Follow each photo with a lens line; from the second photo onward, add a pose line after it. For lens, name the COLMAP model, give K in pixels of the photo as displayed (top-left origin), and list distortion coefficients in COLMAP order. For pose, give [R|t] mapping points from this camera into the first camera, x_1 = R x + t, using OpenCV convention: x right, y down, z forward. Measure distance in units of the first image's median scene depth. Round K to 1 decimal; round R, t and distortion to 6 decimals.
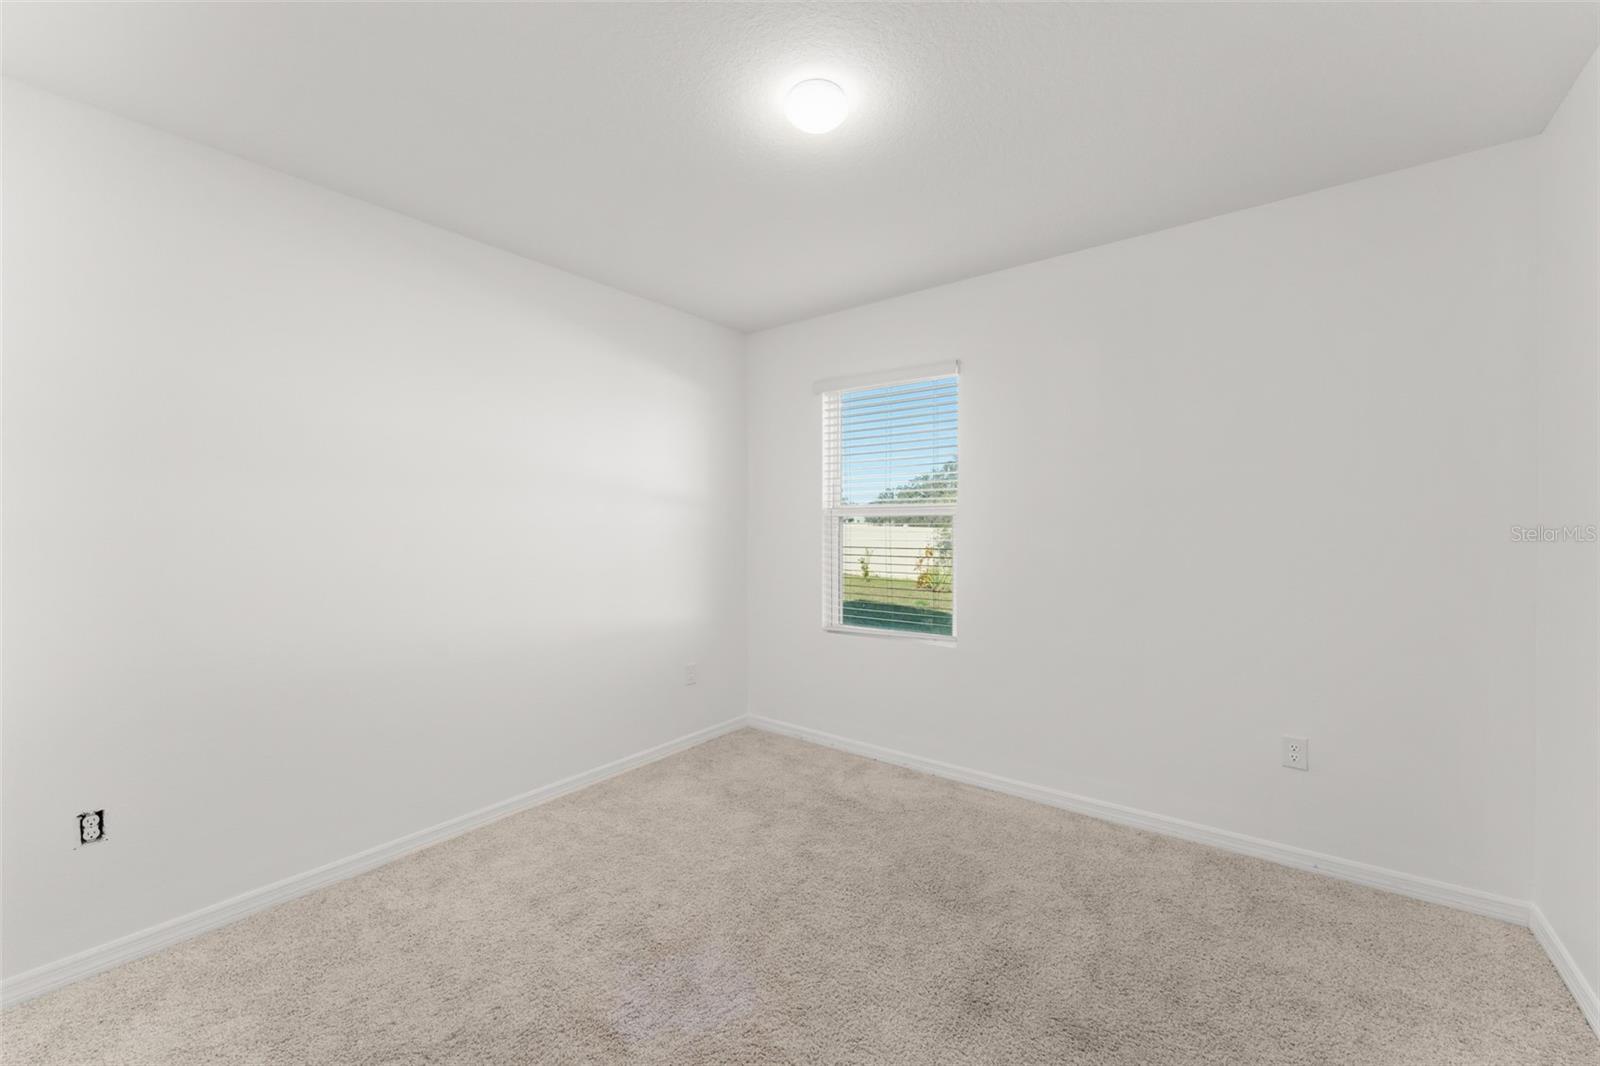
lens RADIAL K [[633.4, 0, 800.2], [0, 633.4, 524.2], [0, 0, 1]] dist [-0.000876, 0.000818]
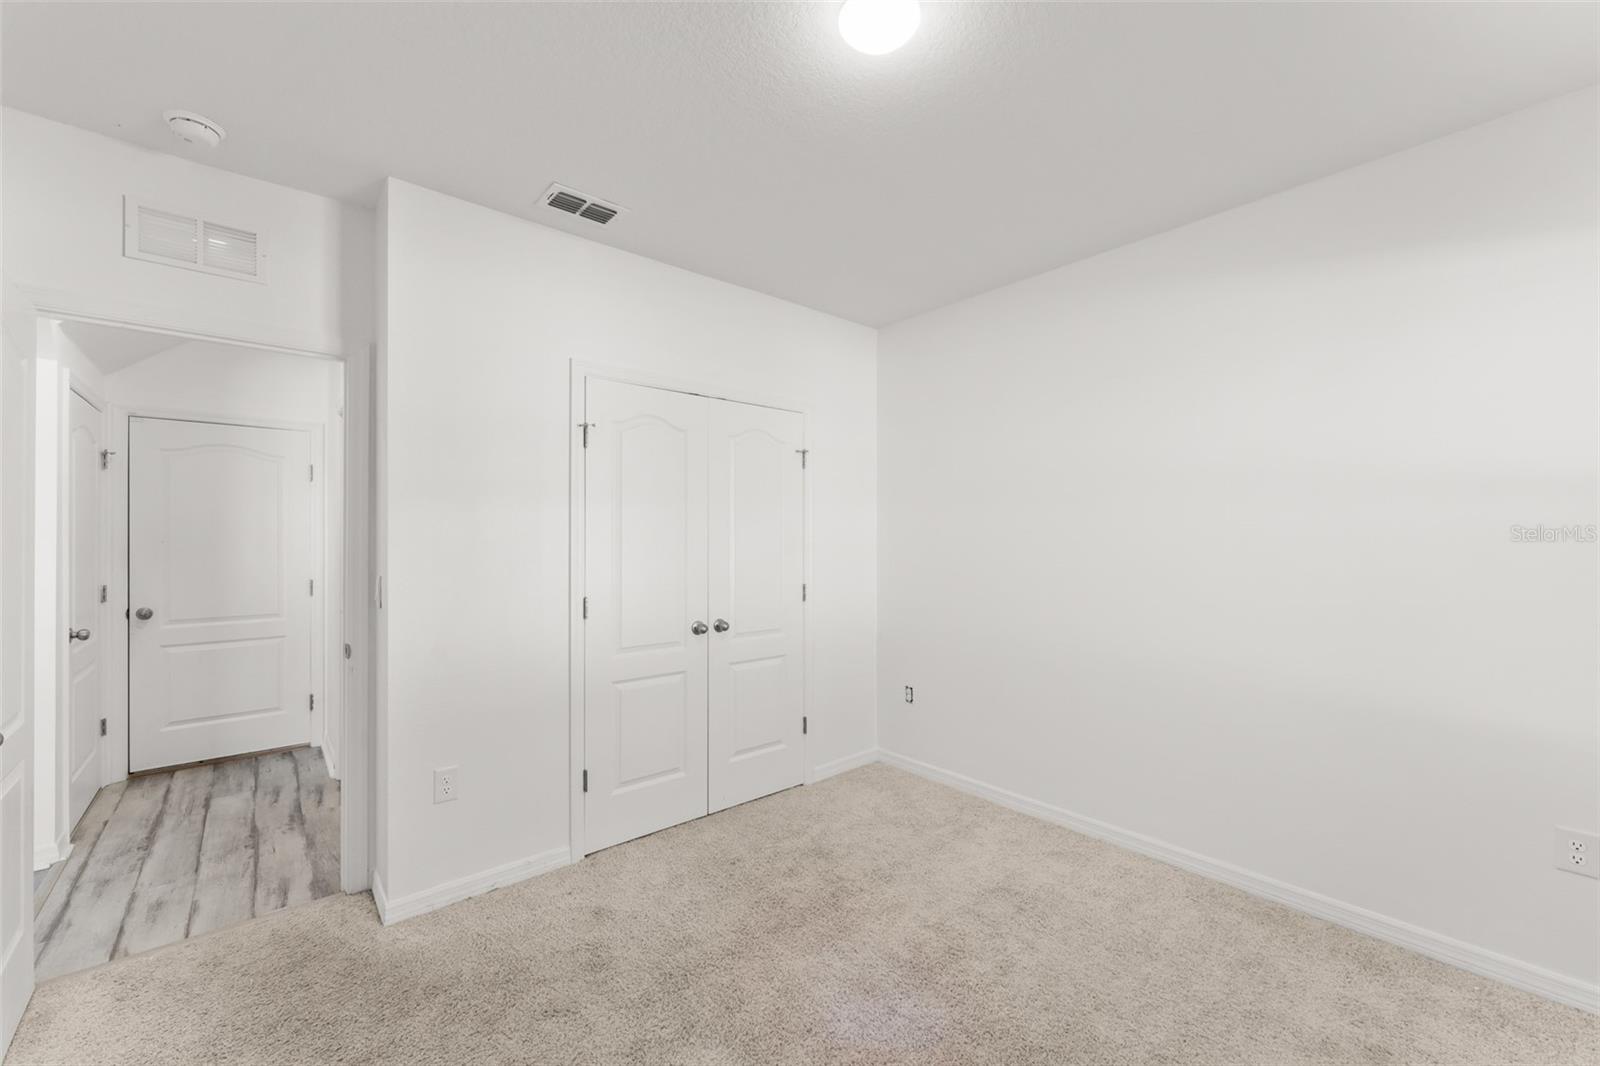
lens RADIAL K [[633.4, 0, 802.0], [0, 633.4, 529.9], [0, 0, 1]] dist [-0.000876, 0.000818]
pose [[-0.156165, 0.004024, -0.987723, 0.626892], [-0.011220, 0.999920, 0.005848, -0.013941], [0.987667, 0.011996, -0.156108, 0.766216]]
